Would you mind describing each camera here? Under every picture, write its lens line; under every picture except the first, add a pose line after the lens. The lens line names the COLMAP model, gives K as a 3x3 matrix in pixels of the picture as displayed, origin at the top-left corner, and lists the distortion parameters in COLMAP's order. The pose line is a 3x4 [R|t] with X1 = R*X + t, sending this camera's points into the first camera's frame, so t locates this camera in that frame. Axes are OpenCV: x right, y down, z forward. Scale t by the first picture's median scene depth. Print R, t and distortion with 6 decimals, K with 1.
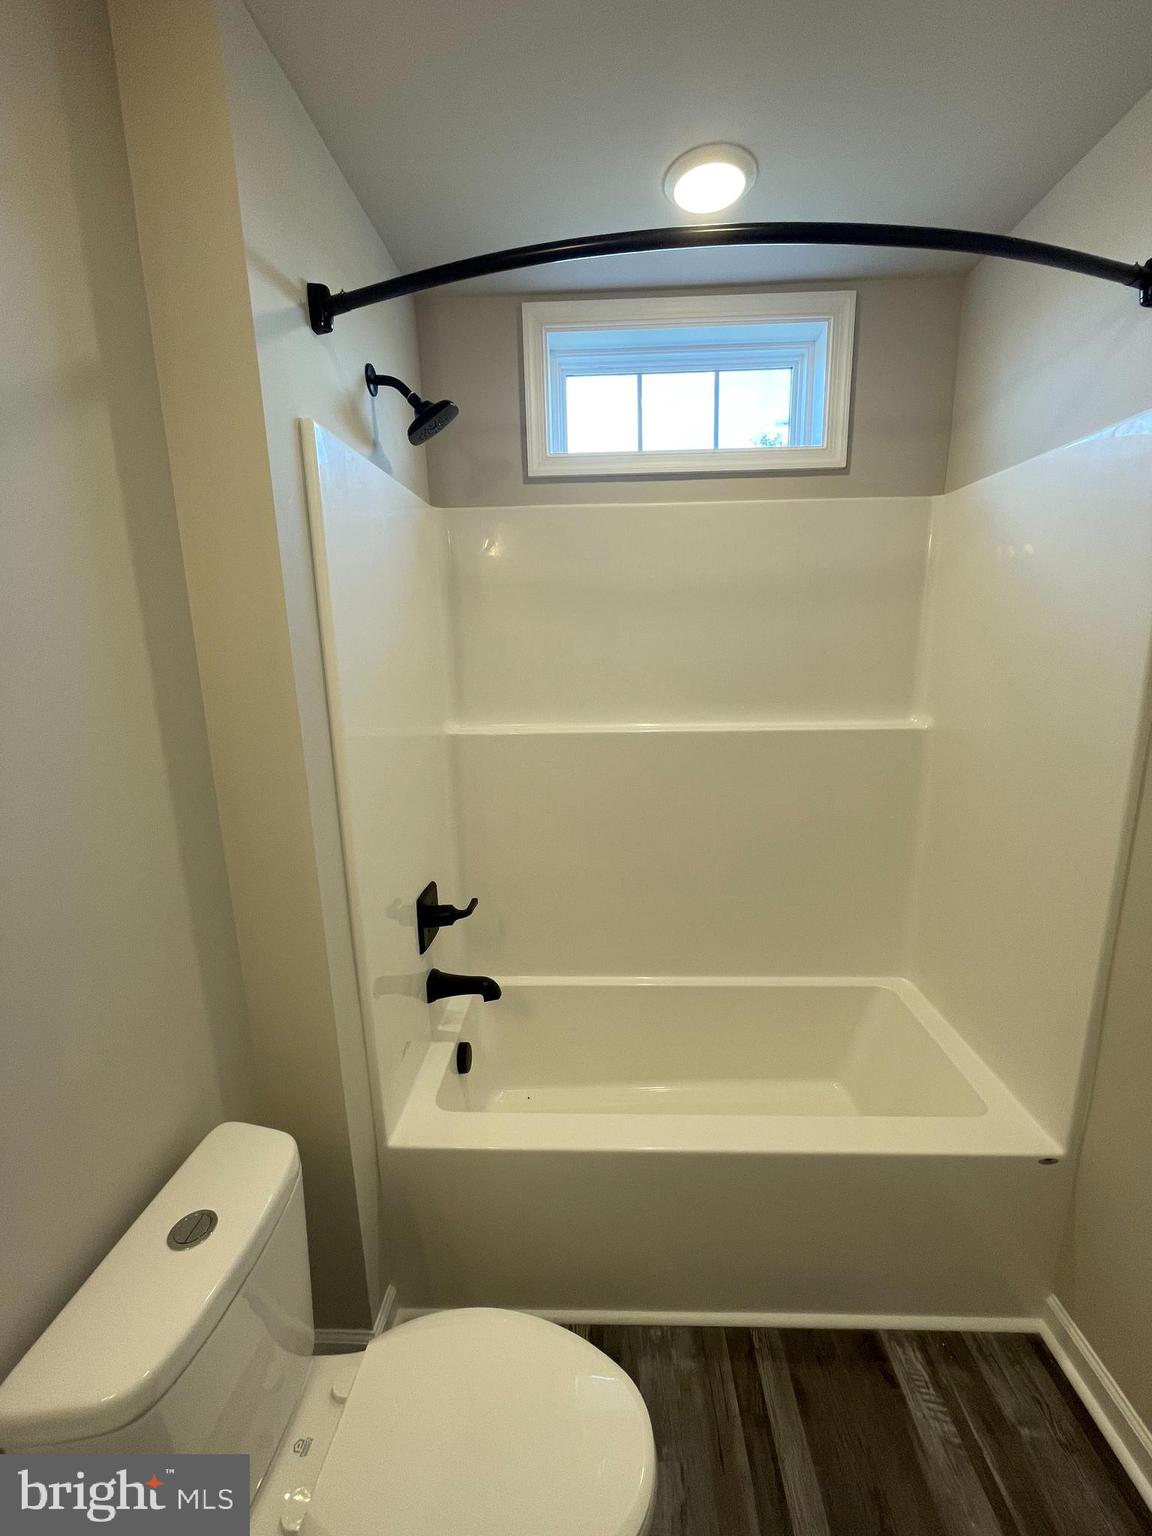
lens RADIAL K [[621.2, 0, 583.8], [0, 621.2, 766.2], [0, 0, 1]] dist [-0.000408, -0.000154]
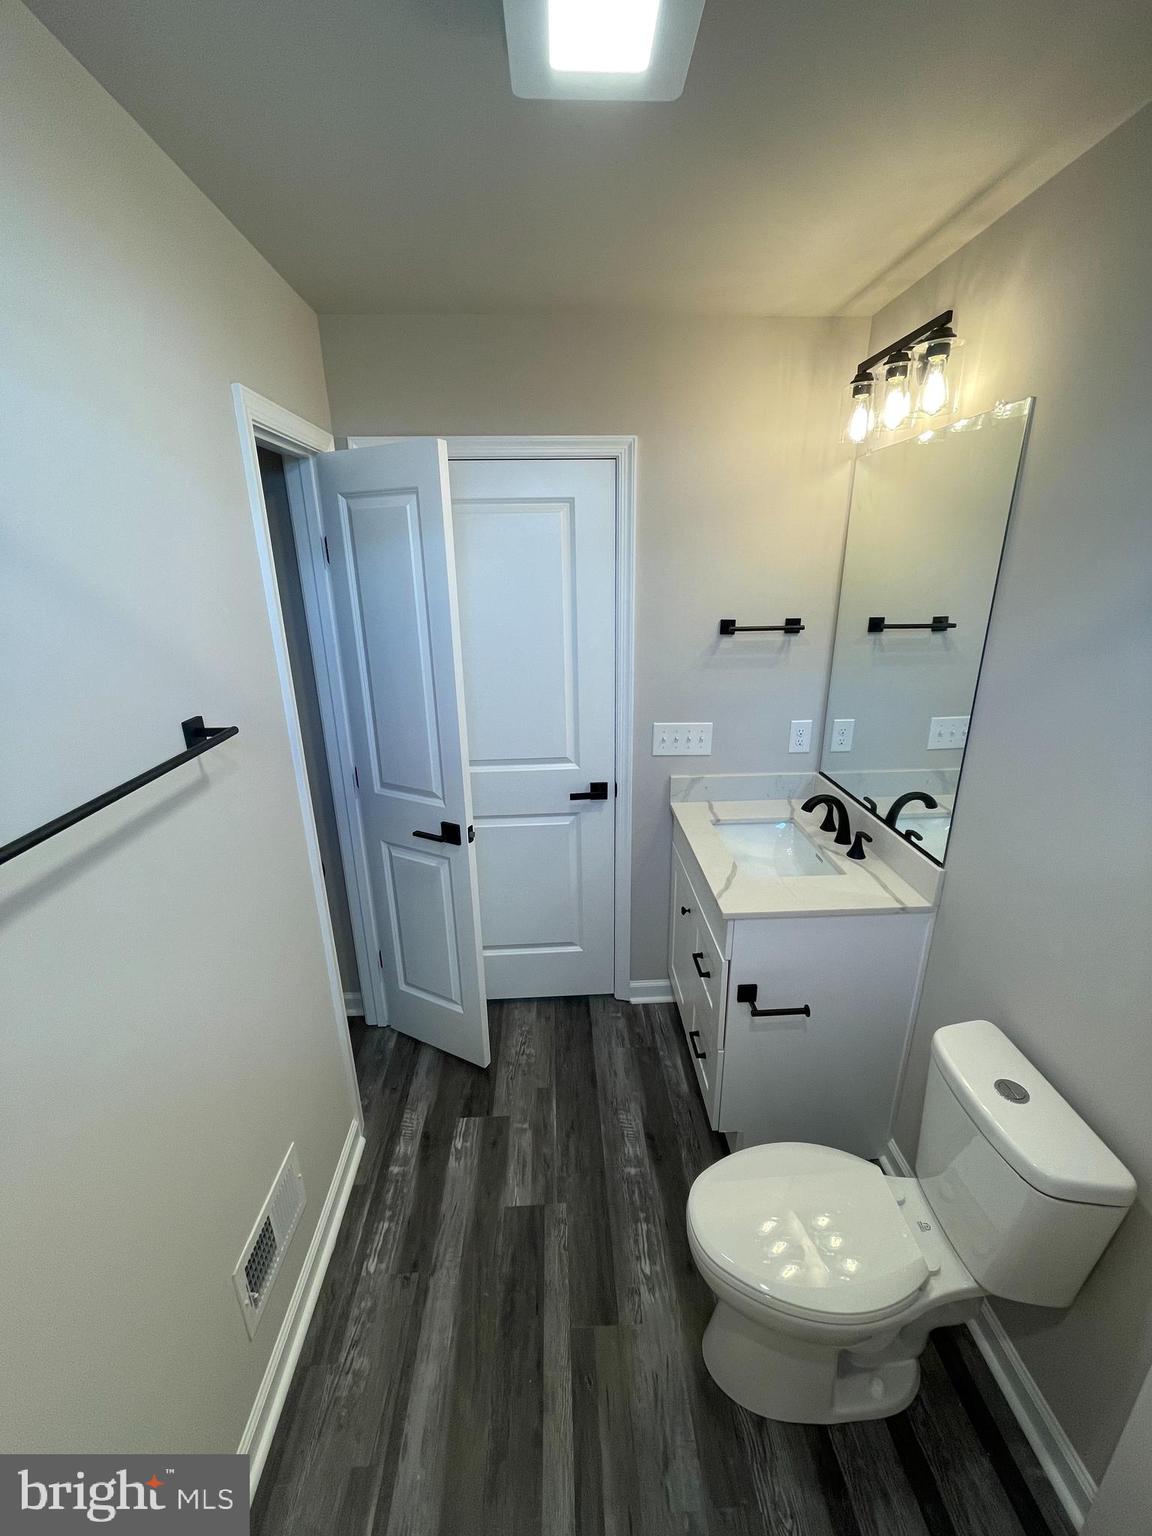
lens RADIAL K [[621.2, 0, 583.8], [0, 621.2, 766.2], [0, 0, 1]] dist [-0.000408, -0.000154]
pose [[-0.996283, 0.056258, -0.065238, 0.248286], [0.015119, 0.859742, 0.510505, -0.392129], [0.084808, 0.507621, -0.857396, 1.041558]]
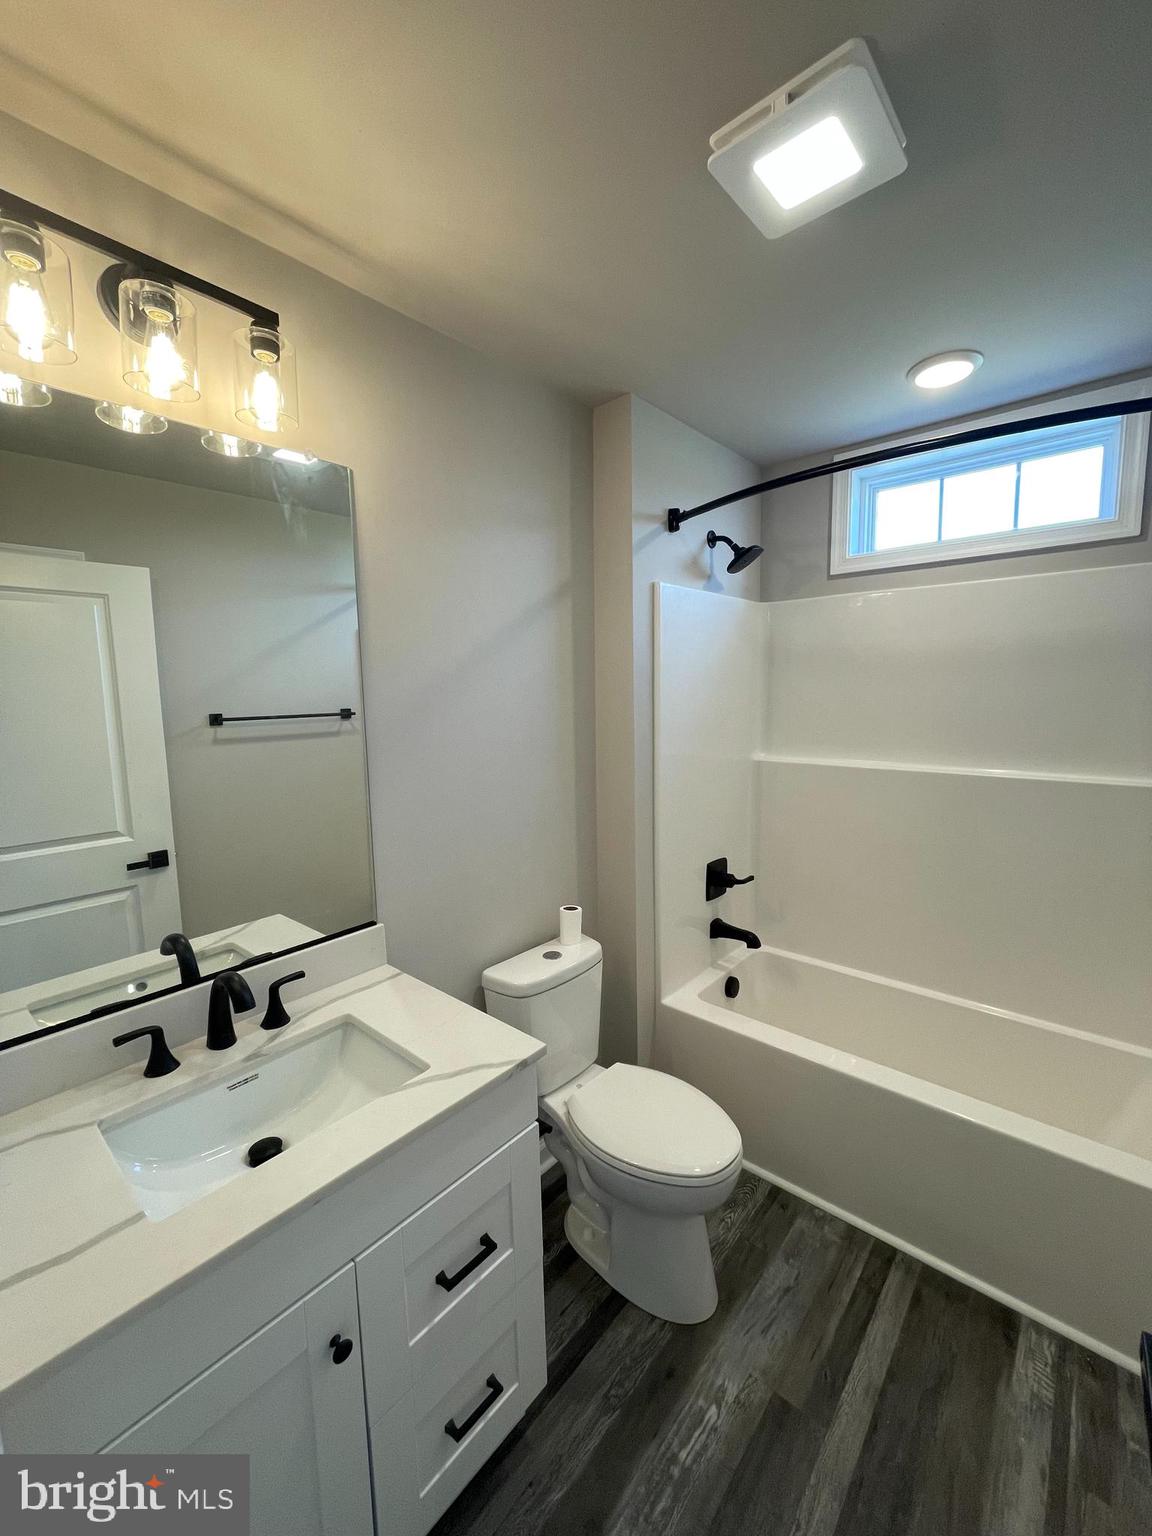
lens RADIAL K [[621.2, 0, 583.8], [0, 621.2, 766.2], [0, 0, 1]] dist [-0.000408, -0.000154]
pose [[0.780090, 0.084999, -0.619867, 0.463197], [-0.129903, 0.991143, -0.027569, 0.068882], [0.612034, 0.102029, 0.784222, -0.443230]]
